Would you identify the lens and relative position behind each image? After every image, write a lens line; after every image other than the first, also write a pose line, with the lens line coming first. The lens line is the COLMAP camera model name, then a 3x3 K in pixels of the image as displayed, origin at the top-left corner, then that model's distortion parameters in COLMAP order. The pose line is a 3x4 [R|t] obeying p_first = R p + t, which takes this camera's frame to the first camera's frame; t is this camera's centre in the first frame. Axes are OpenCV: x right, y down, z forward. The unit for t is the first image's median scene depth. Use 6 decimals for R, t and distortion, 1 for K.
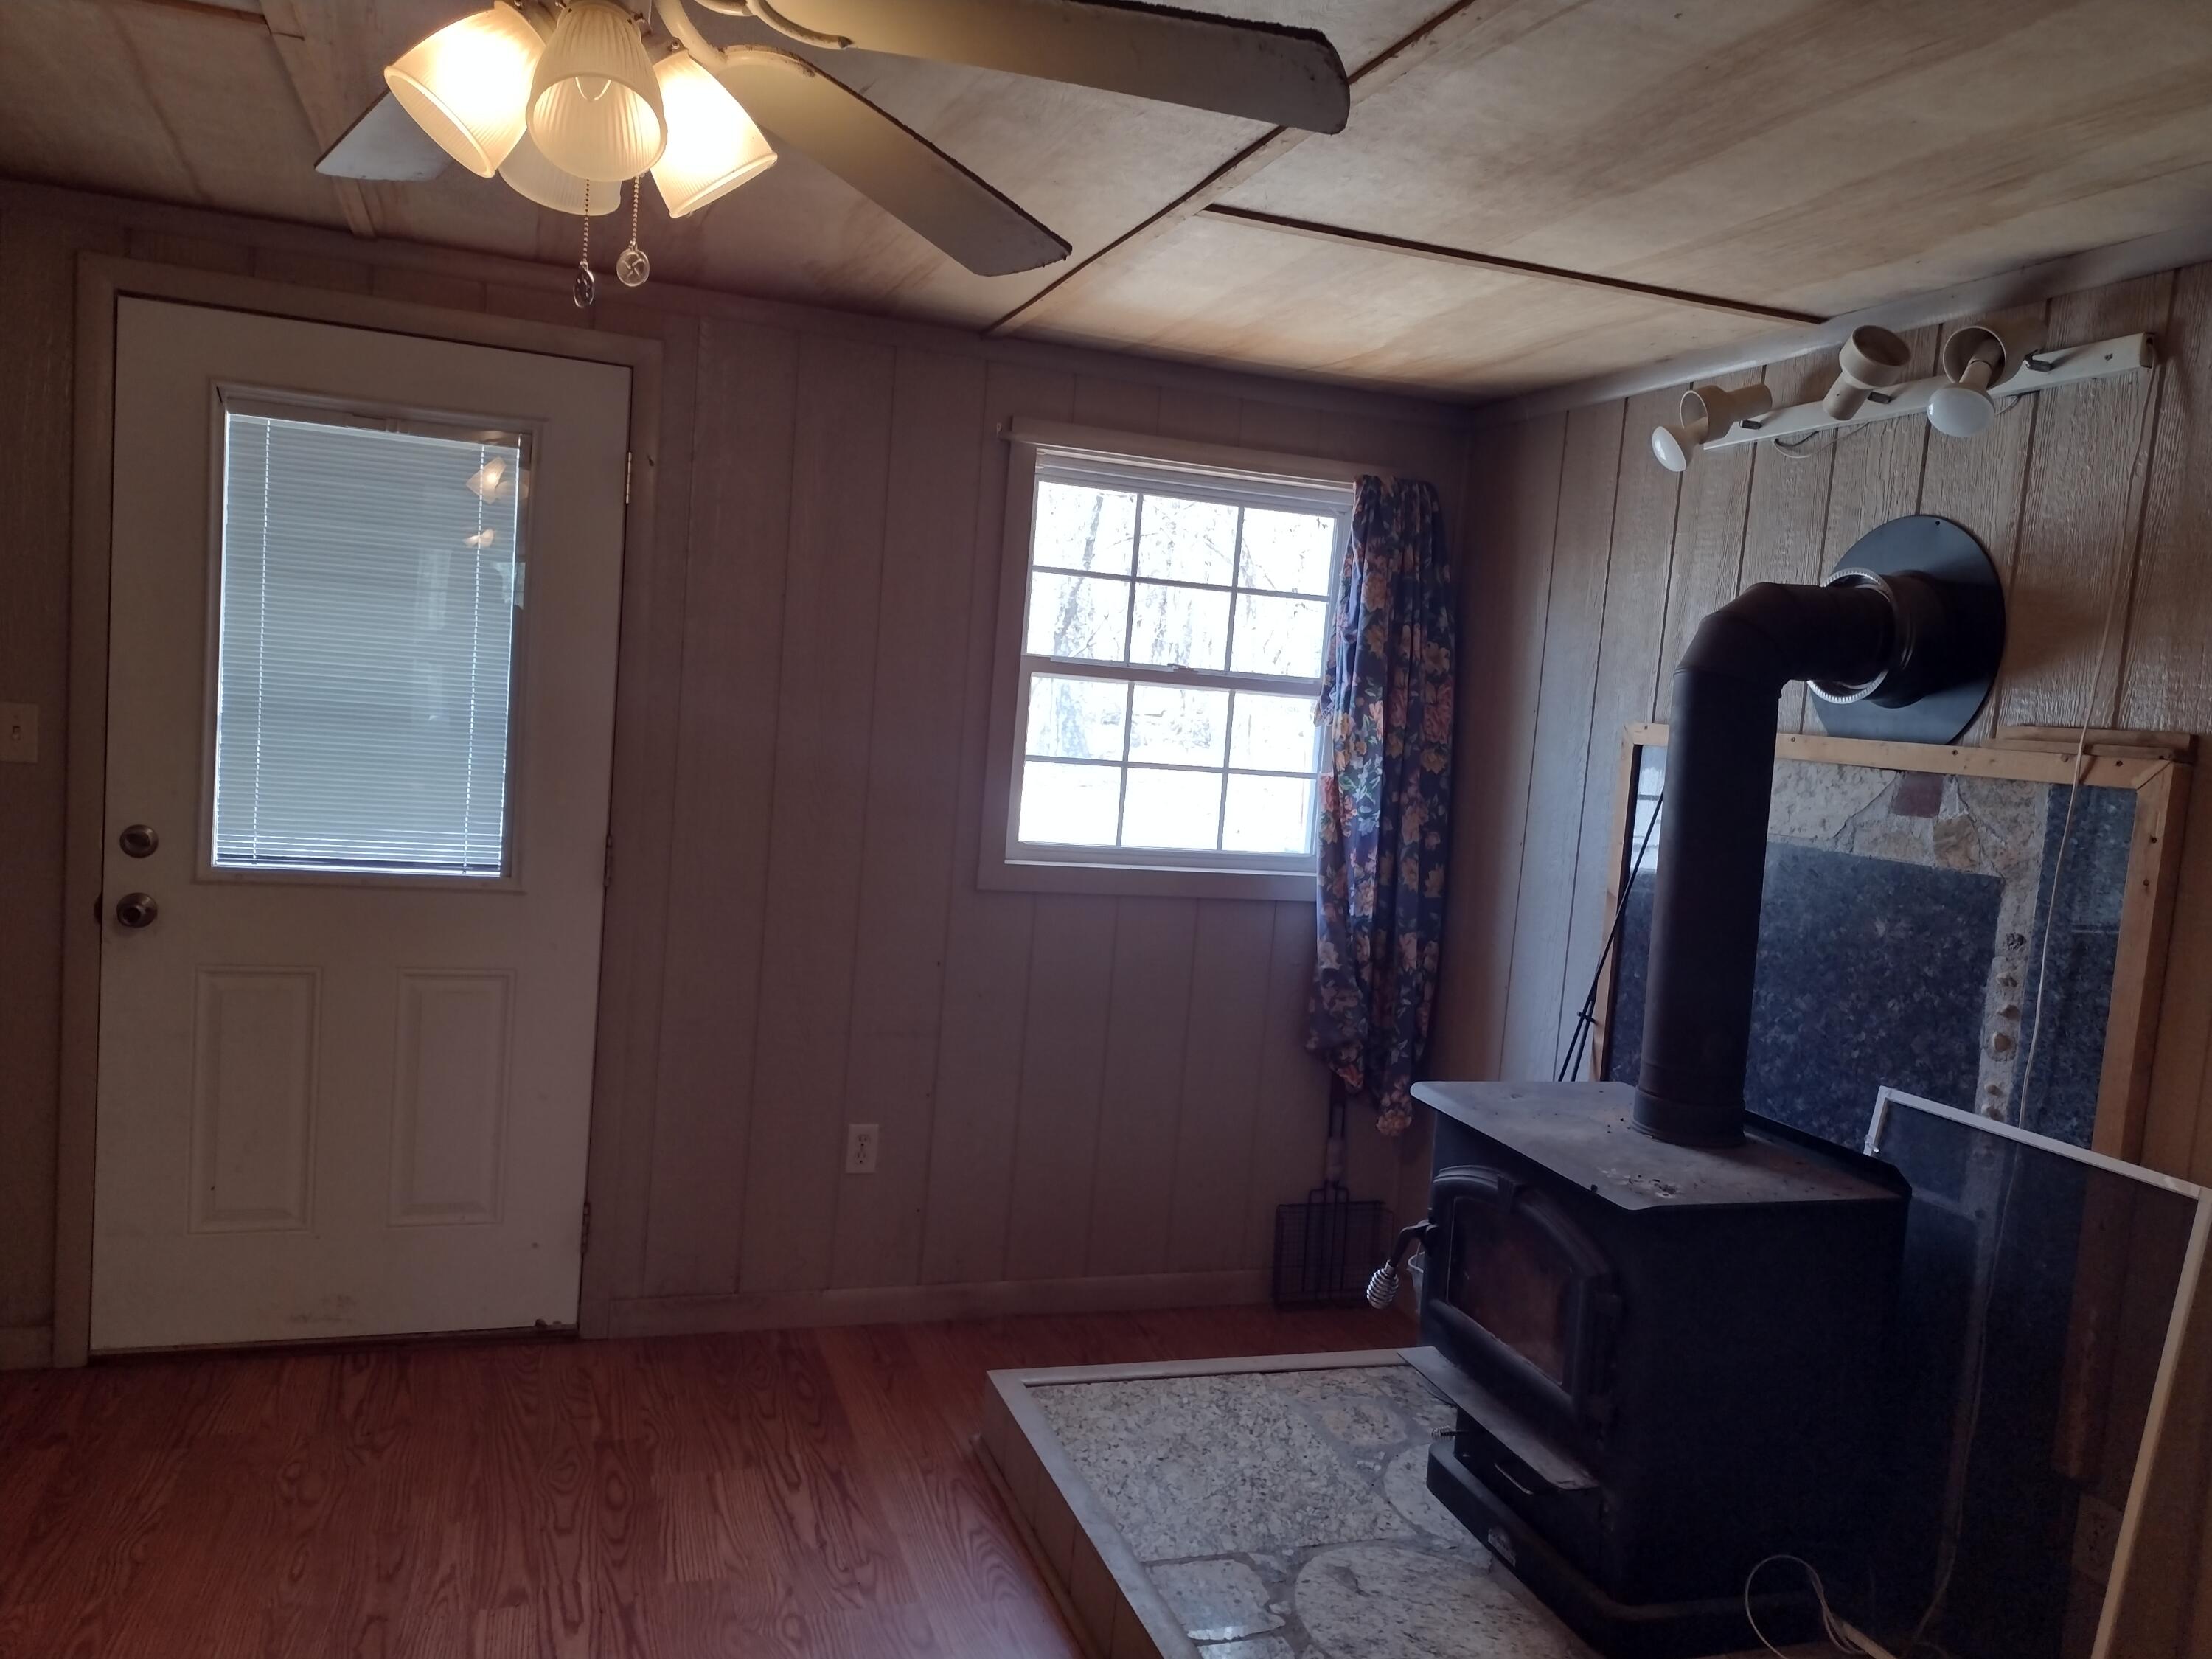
lens RADIAL K [[1659.9, 0, 1117.1], [0, 1659.9, 831.5], [0, 0, 1]] dist [0.006017, -0.006484]
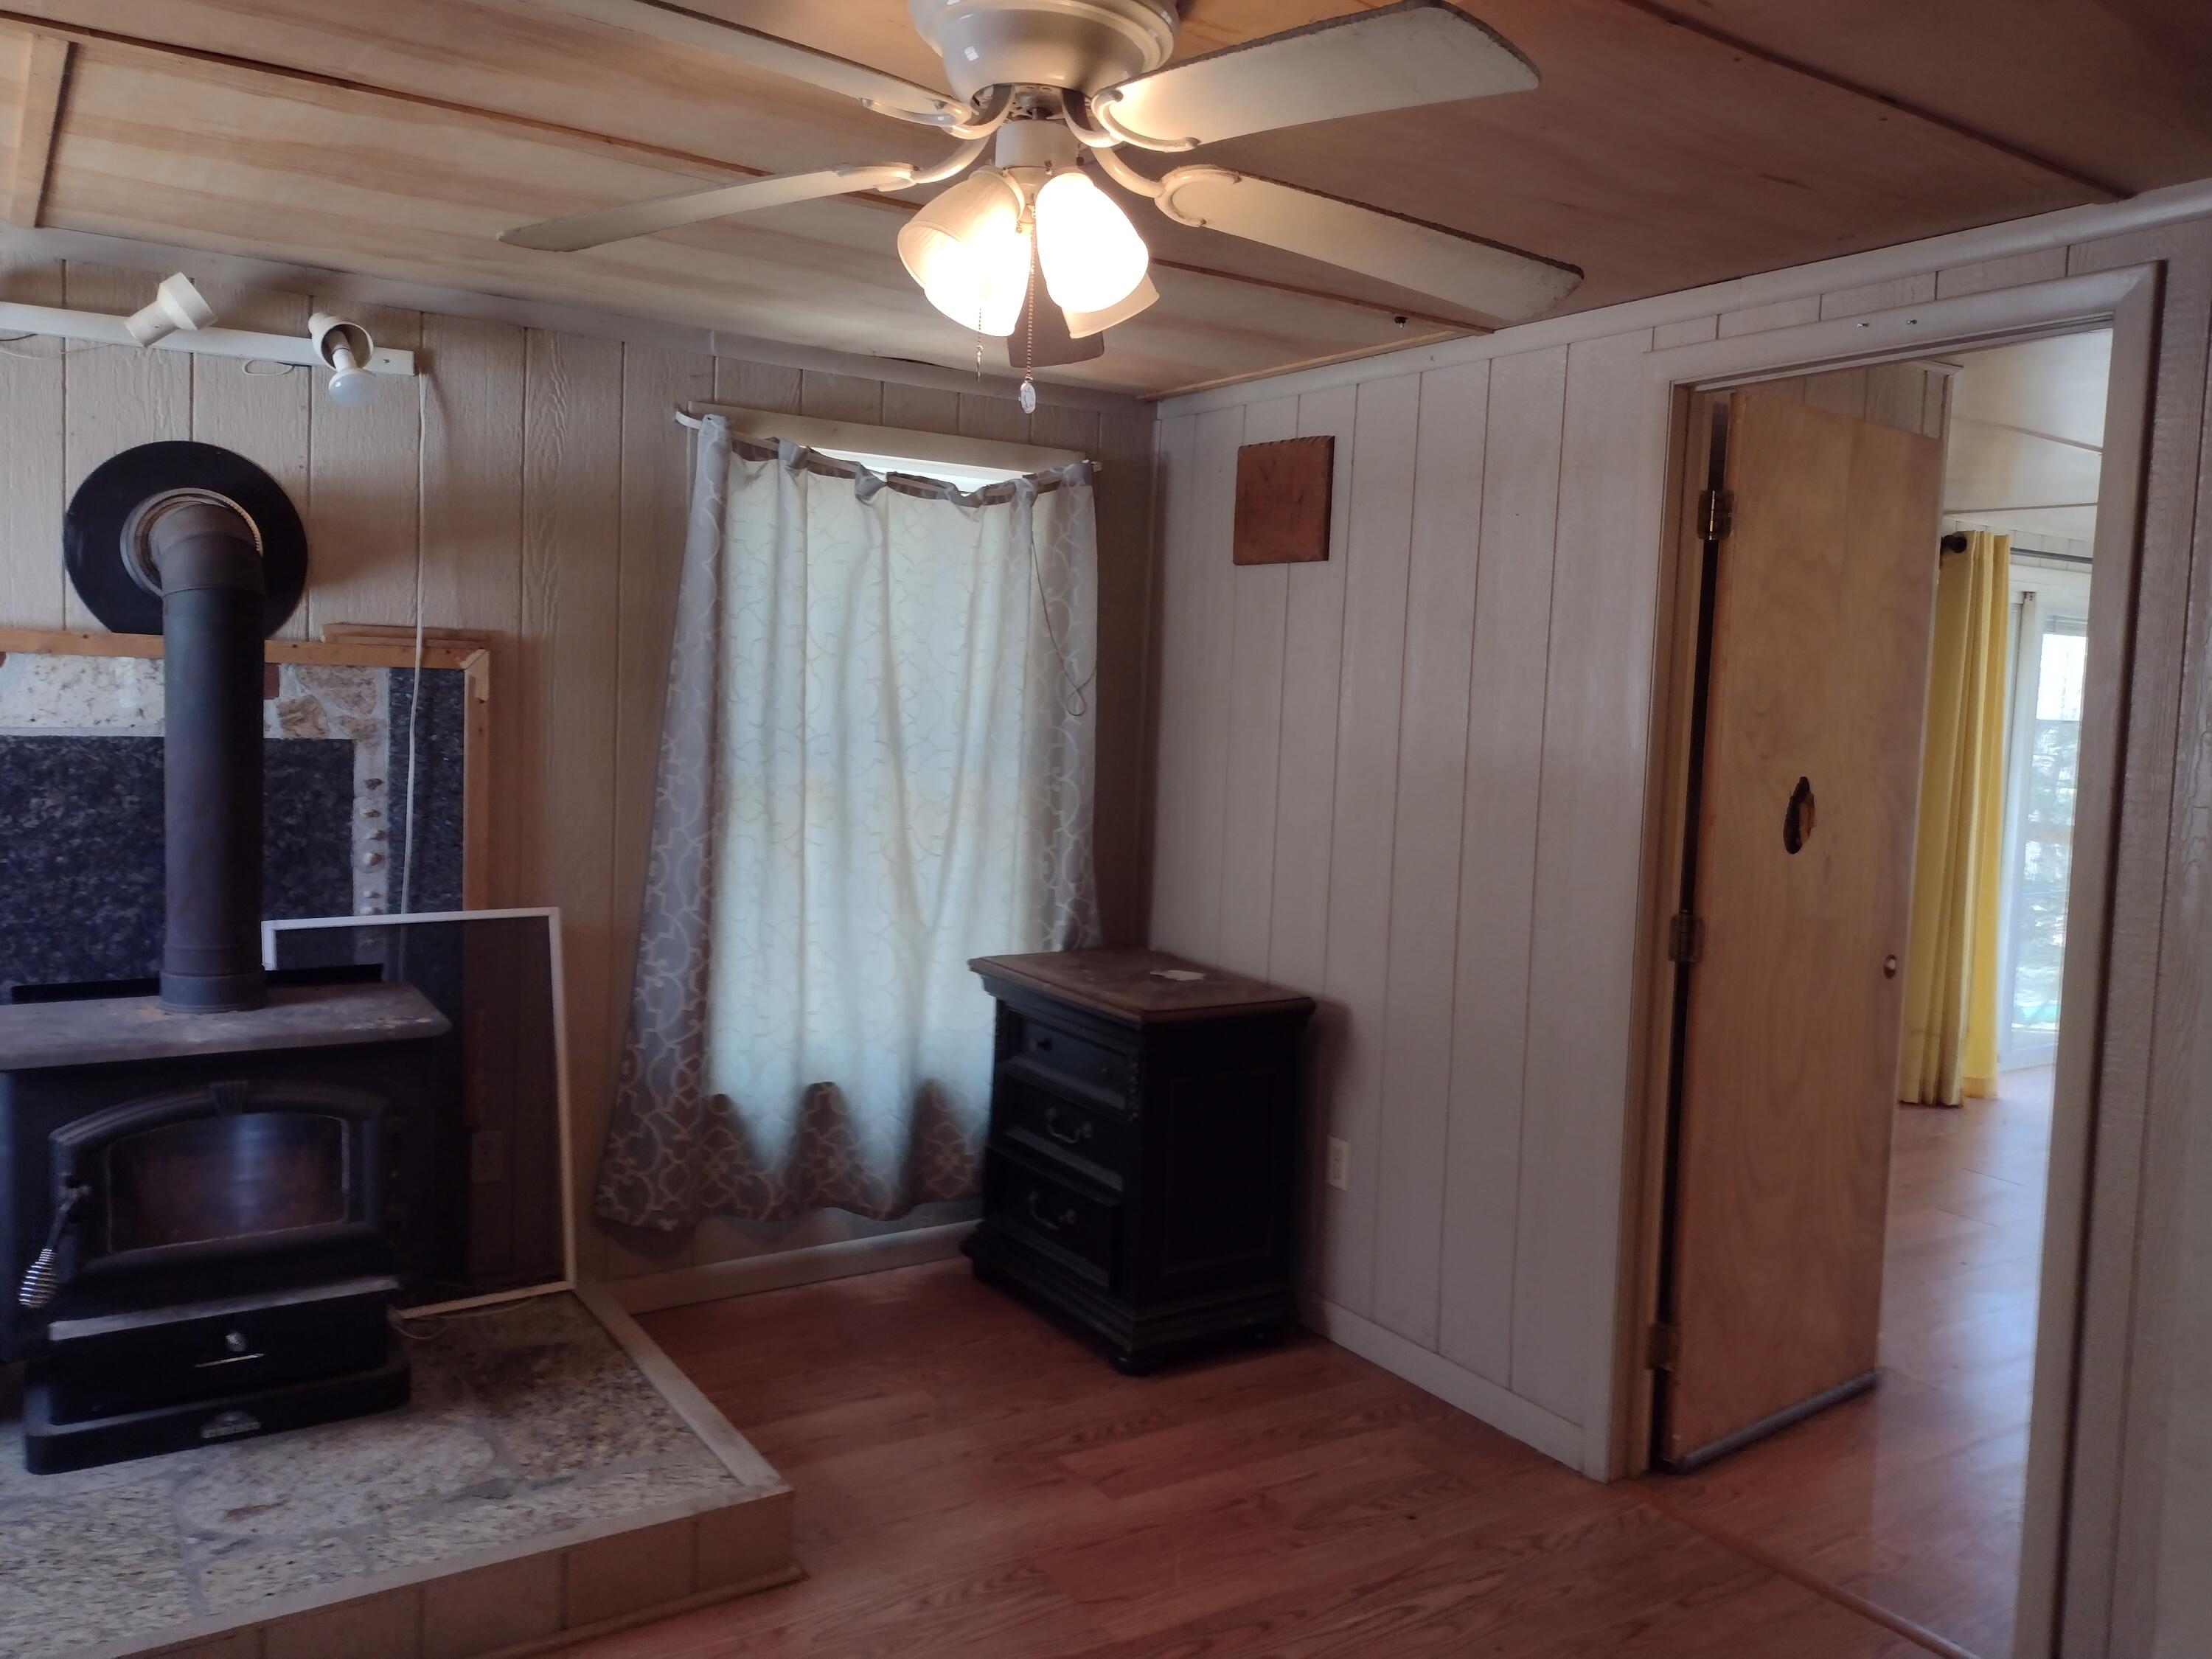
lens RADIAL K [[1659.9, 0, 1114.0], [0, 1659.9, 825.6], [0, 0, 1]] dist [0.006017, -0.006484]
pose [[-0.247225, -0.176466, 0.952754, -0.891739], [0.016100, 0.982393, 0.186134, -0.140766], [-0.968824, 0.061356, -0.240031, 0.718405]]
